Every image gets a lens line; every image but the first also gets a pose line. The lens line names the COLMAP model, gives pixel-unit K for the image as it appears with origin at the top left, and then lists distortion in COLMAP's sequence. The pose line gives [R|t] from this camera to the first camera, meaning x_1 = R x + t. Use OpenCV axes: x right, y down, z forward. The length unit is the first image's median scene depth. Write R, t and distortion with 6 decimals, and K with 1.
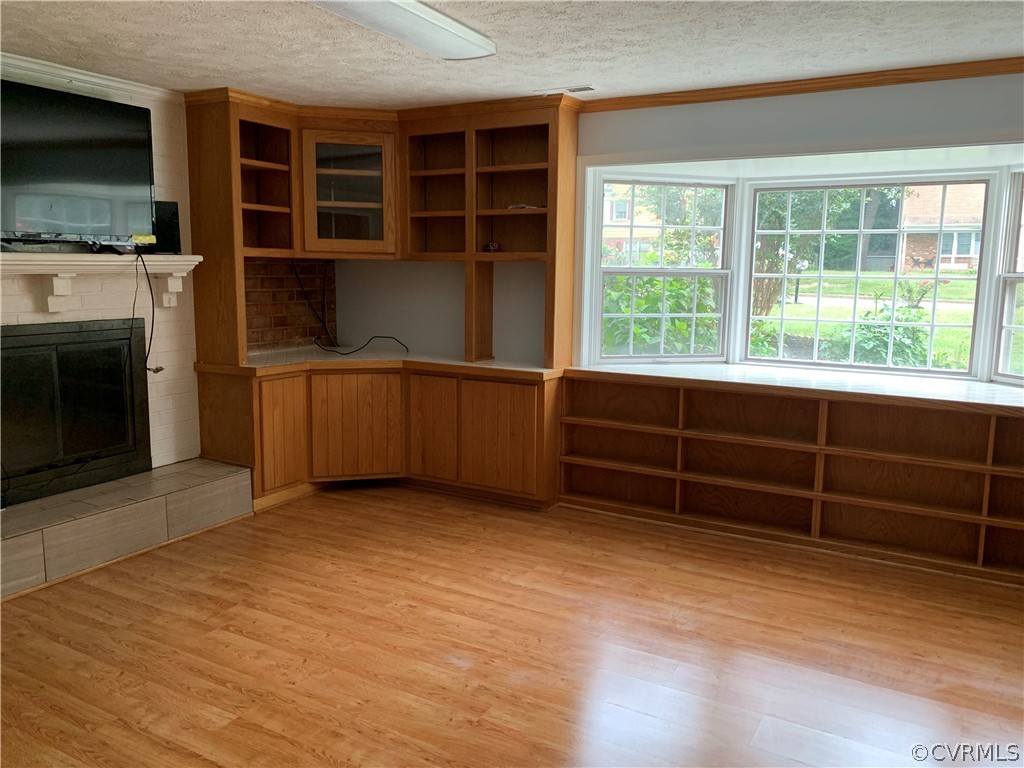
lens RADIAL K [[783.5, 0, 509.0], [0, 783.5, 378.8], [0, 0, 1]] dist [0.035358, -0.038059]
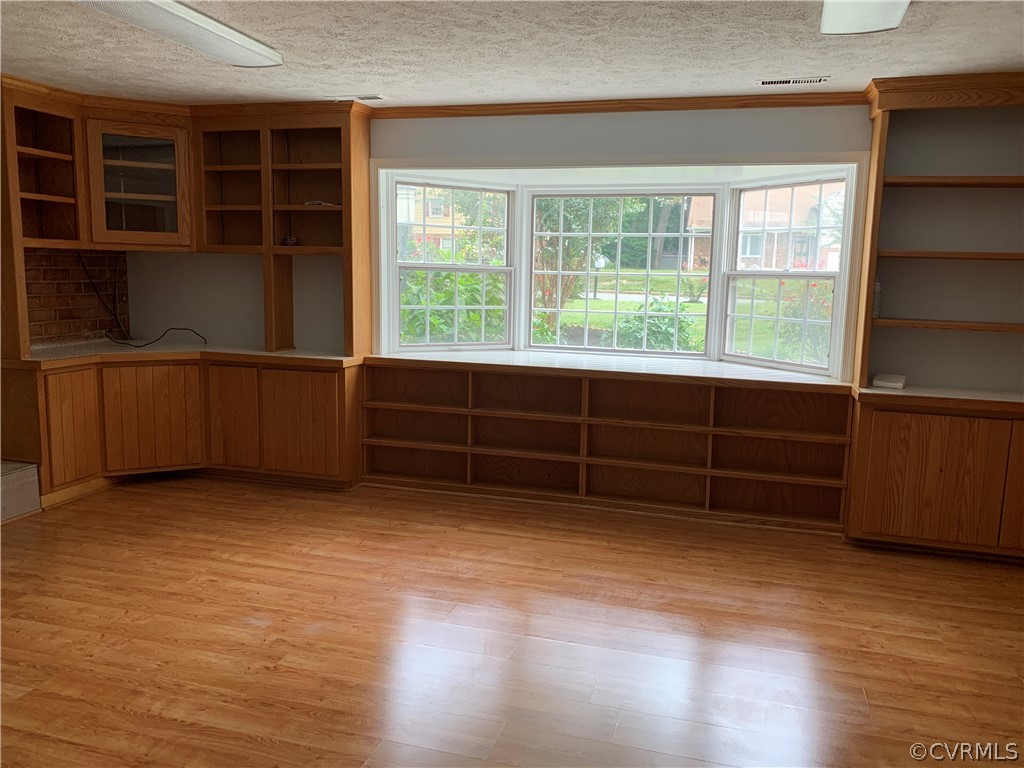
lens RADIAL K [[783.5, 0, 519.5], [0, 783.5, 375.7], [0, 0, 1]] dist [0.035358, -0.038059]
pose [[0.971408, -0.023659, 0.236237, 0.027989], [0.023363, 0.999719, 0.004053, 0.016151], [-0.236266, 0.001582, 0.971687, -0.107391]]
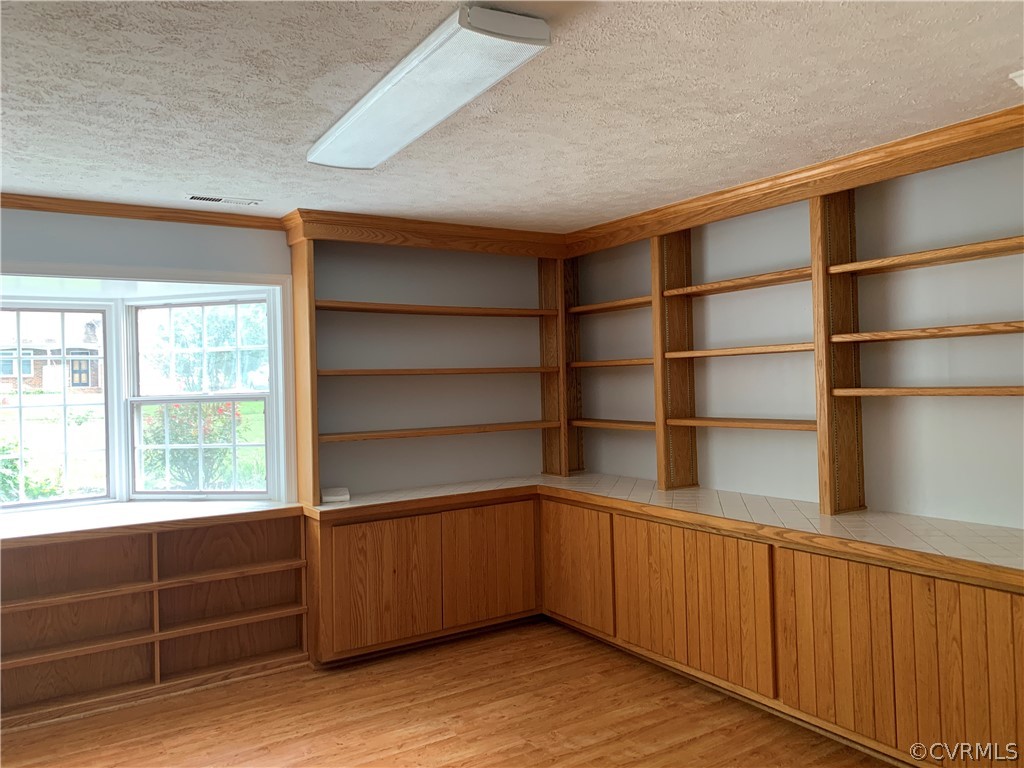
lens RADIAL K [[783.5, 0, 511.9], [0, 783.5, 371.3], [0, 0, 1]] dist [0.035358, -0.038059]
pose [[0.461030, -0.016922, 0.887223, -0.082274], [0.158202, 0.985368, -0.063413, -0.020859], [-0.873169, 0.169596, 0.456961, 0.064069]]
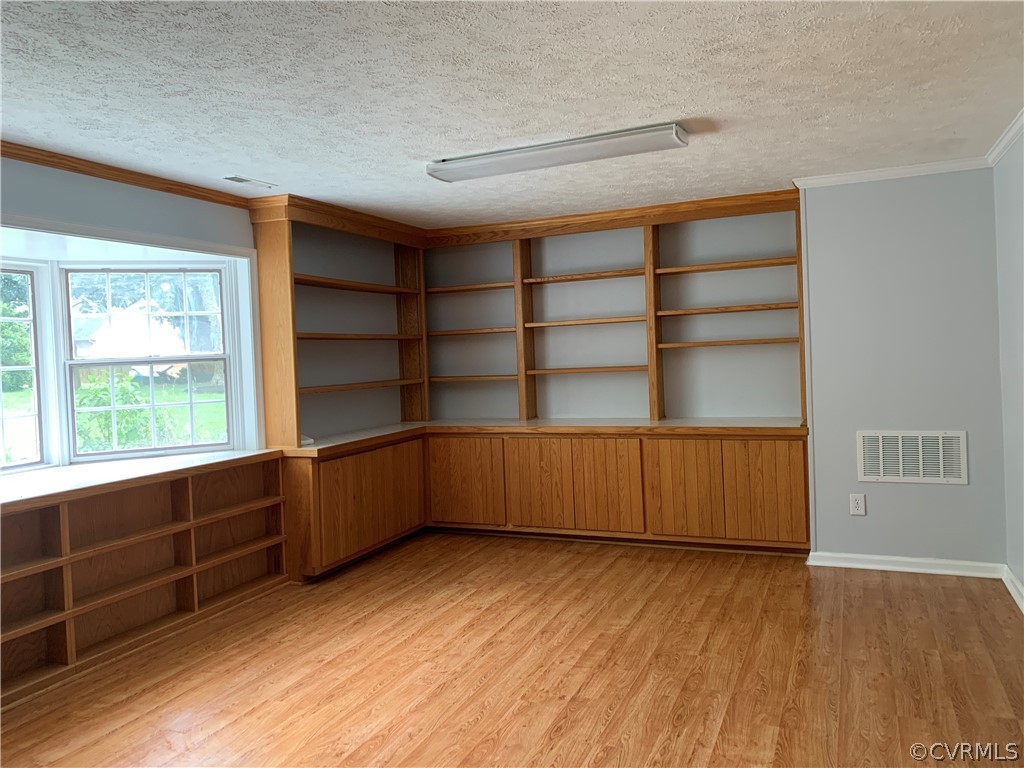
lens RADIAL K [[783.5, 0, 504.0], [0, 783.5, 373.0], [0, 0, 1]] dist [0.035358, -0.038059]
pose [[-0.109170, -0.035030, 0.993406, -0.521367], [0.178394, 0.982463, 0.054249, -0.074916], [-0.977884, 0.183139, -0.101006, 0.573072]]
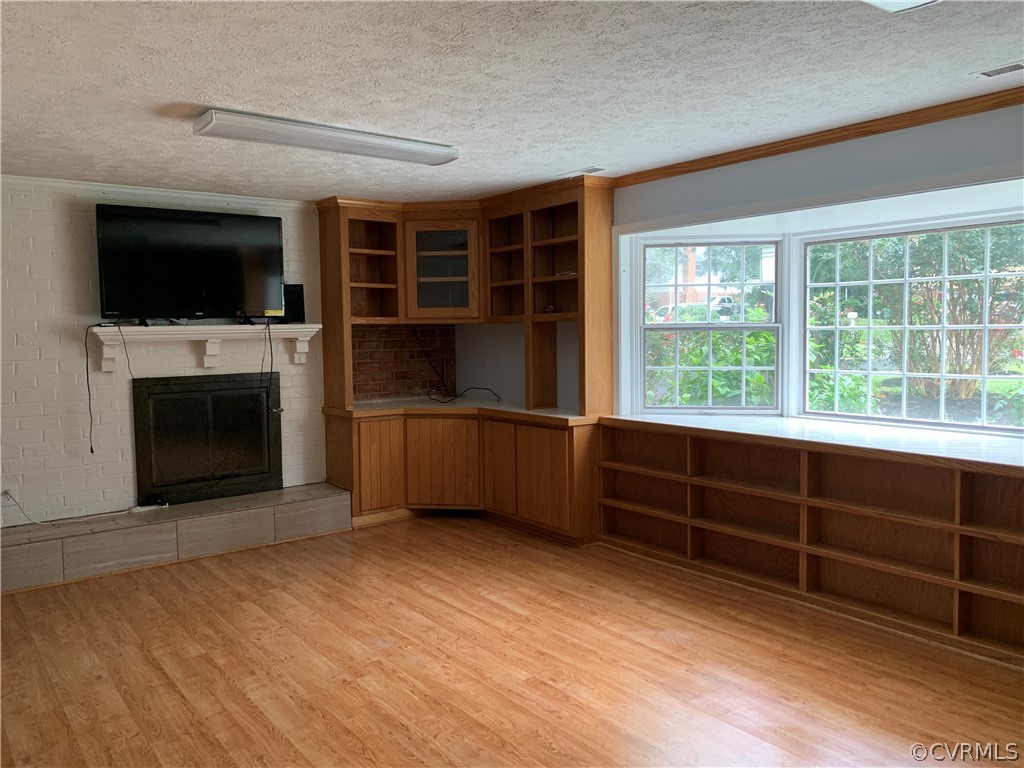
lens RADIAL K [[783.5, 0, 508.9], [0, 783.5, 376.7], [0, 0, 1]] dist [0.035358, -0.038059]
pose [[0.922046, -0.000909, -0.387080, 0.436436], [-0.030907, 0.996632, -0.075963, 0.020903], [0.385845, 0.082005, 0.918912, -0.070200]]
